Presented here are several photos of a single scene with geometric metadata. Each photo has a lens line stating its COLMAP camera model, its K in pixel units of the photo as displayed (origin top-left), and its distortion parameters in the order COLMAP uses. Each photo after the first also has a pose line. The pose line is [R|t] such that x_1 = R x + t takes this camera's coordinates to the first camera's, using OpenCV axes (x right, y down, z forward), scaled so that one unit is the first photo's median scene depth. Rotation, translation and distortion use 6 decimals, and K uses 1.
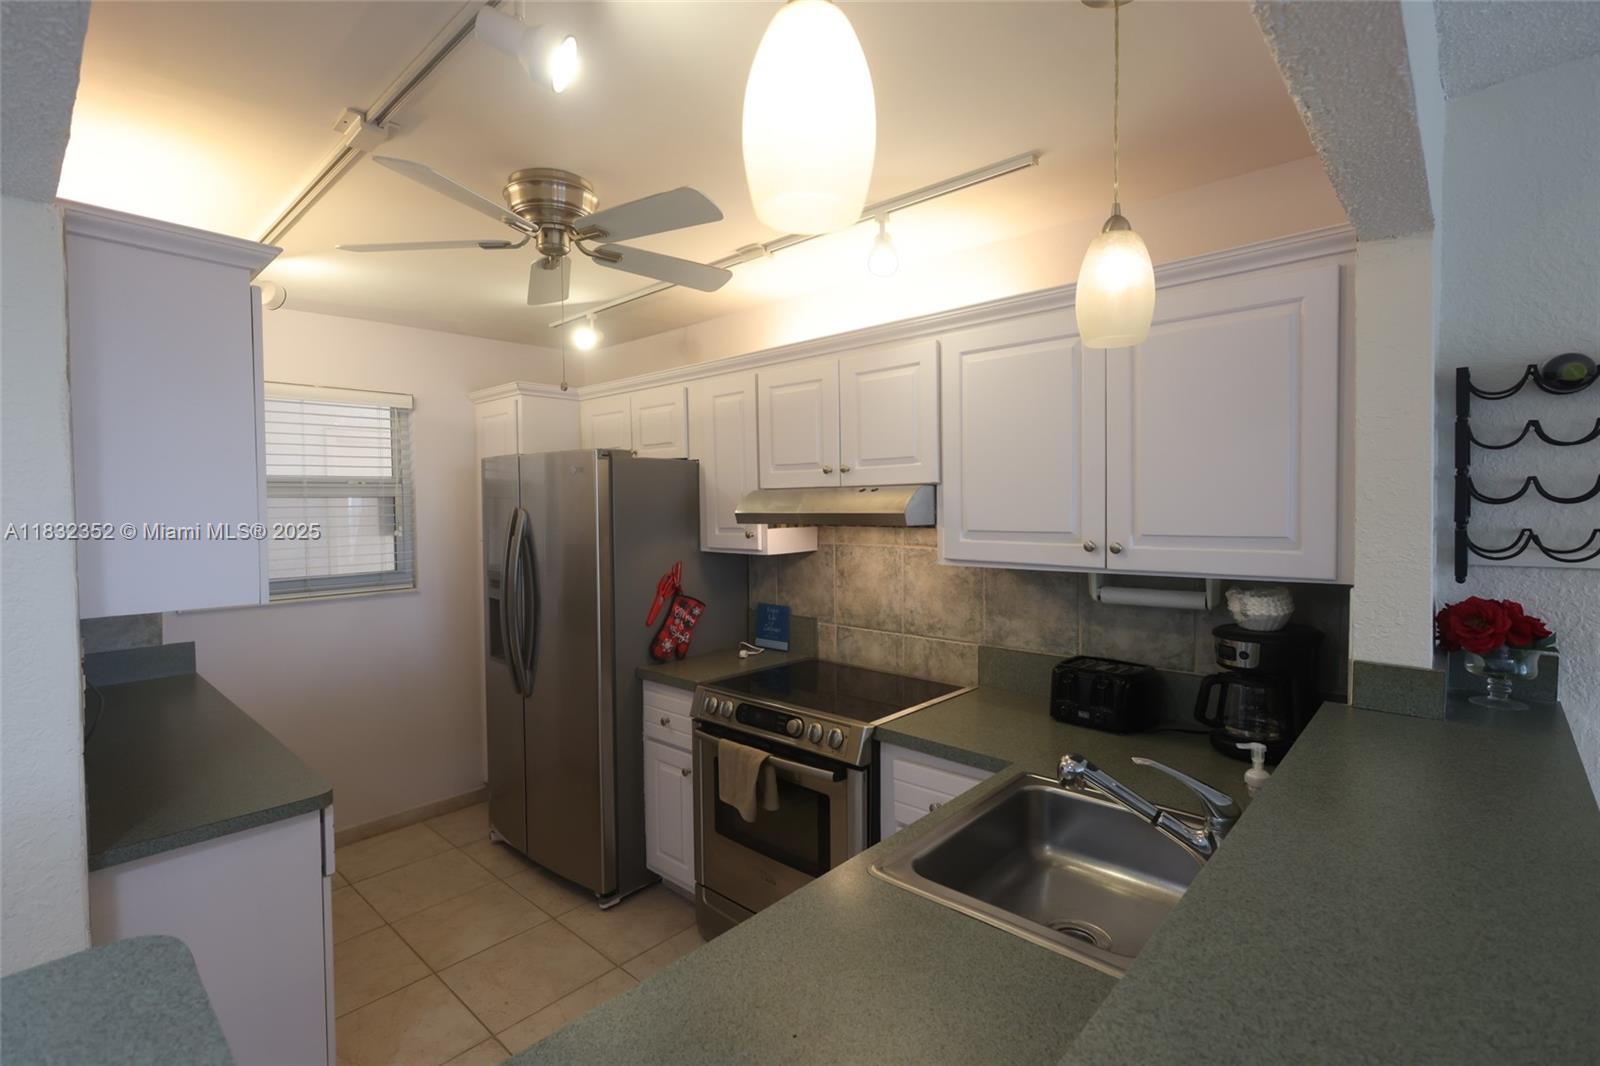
lens RADIAL K [[733.3, 0, 796.5], [0, 733.3, 525.0], [0, 0, 1]] dist [-0.000860, 0.000674]
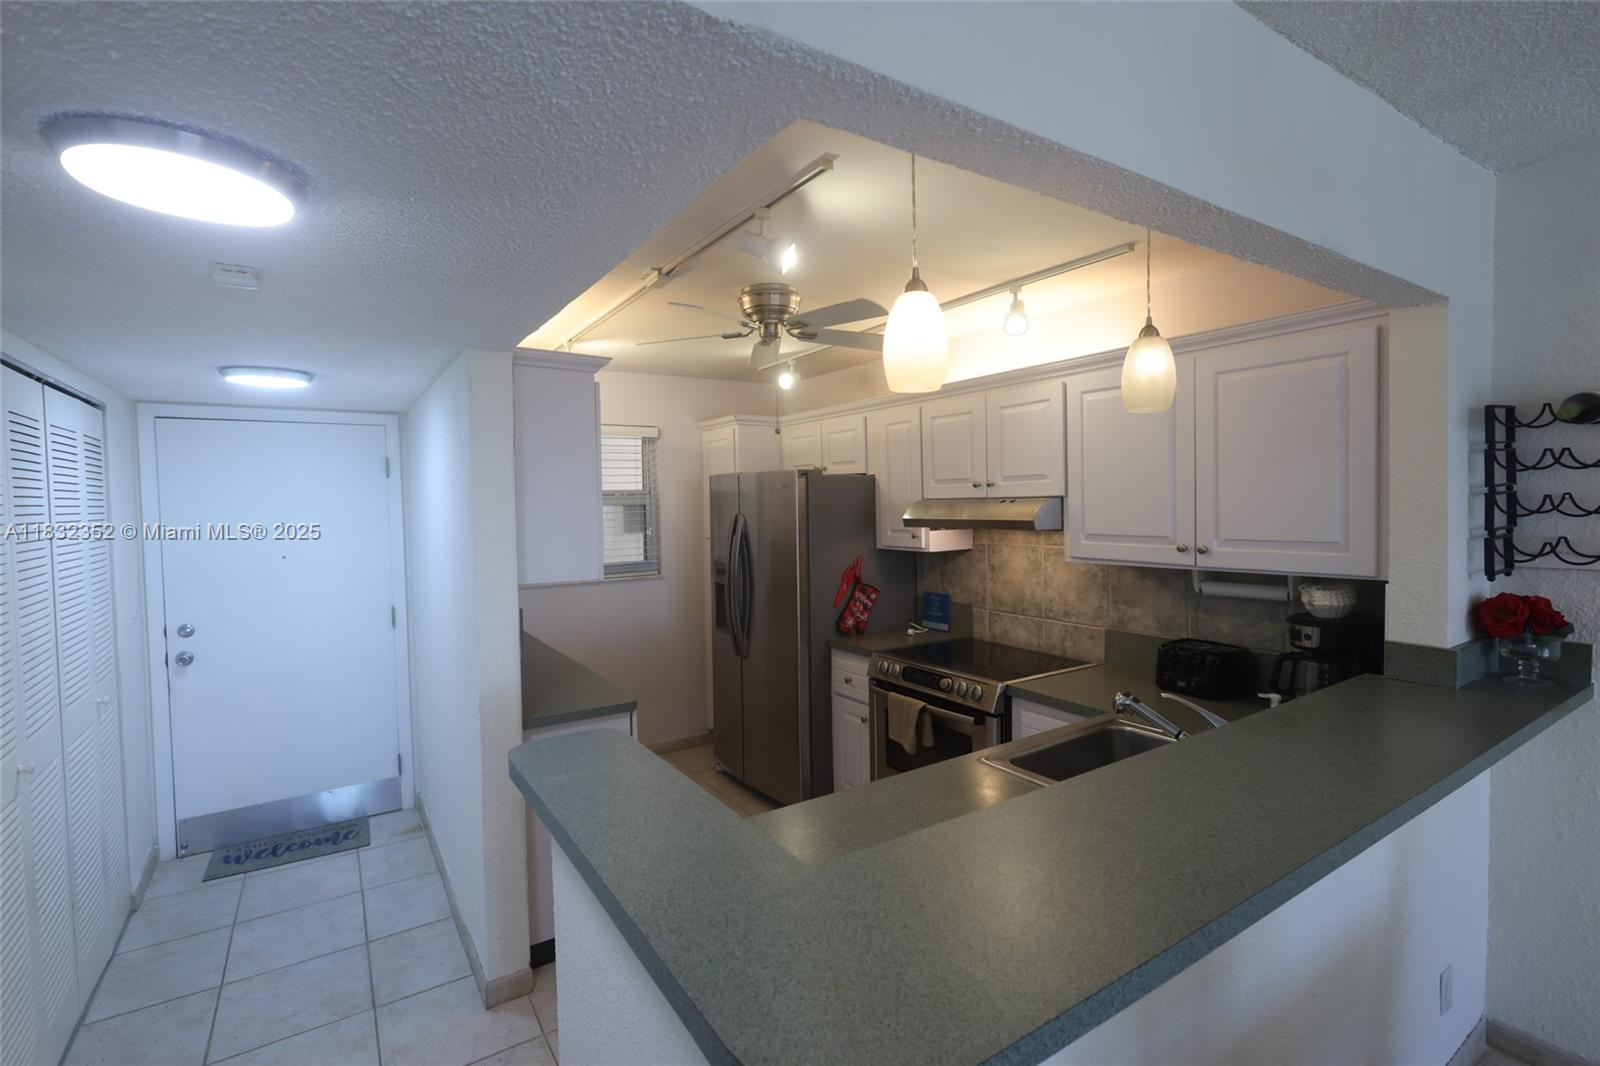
lens RADIAL K [[733.3, 0, 798.9], [0, 733.3, 525.4], [0, 0, 1]] dist [-0.000860, 0.000674]
pose [[0.969744, 0.001567, -0.244118, 0.054131], [-0.000073, 0.999981, 0.006130, -0.013094], [0.244123, -0.005926, 0.969726, -0.286584]]
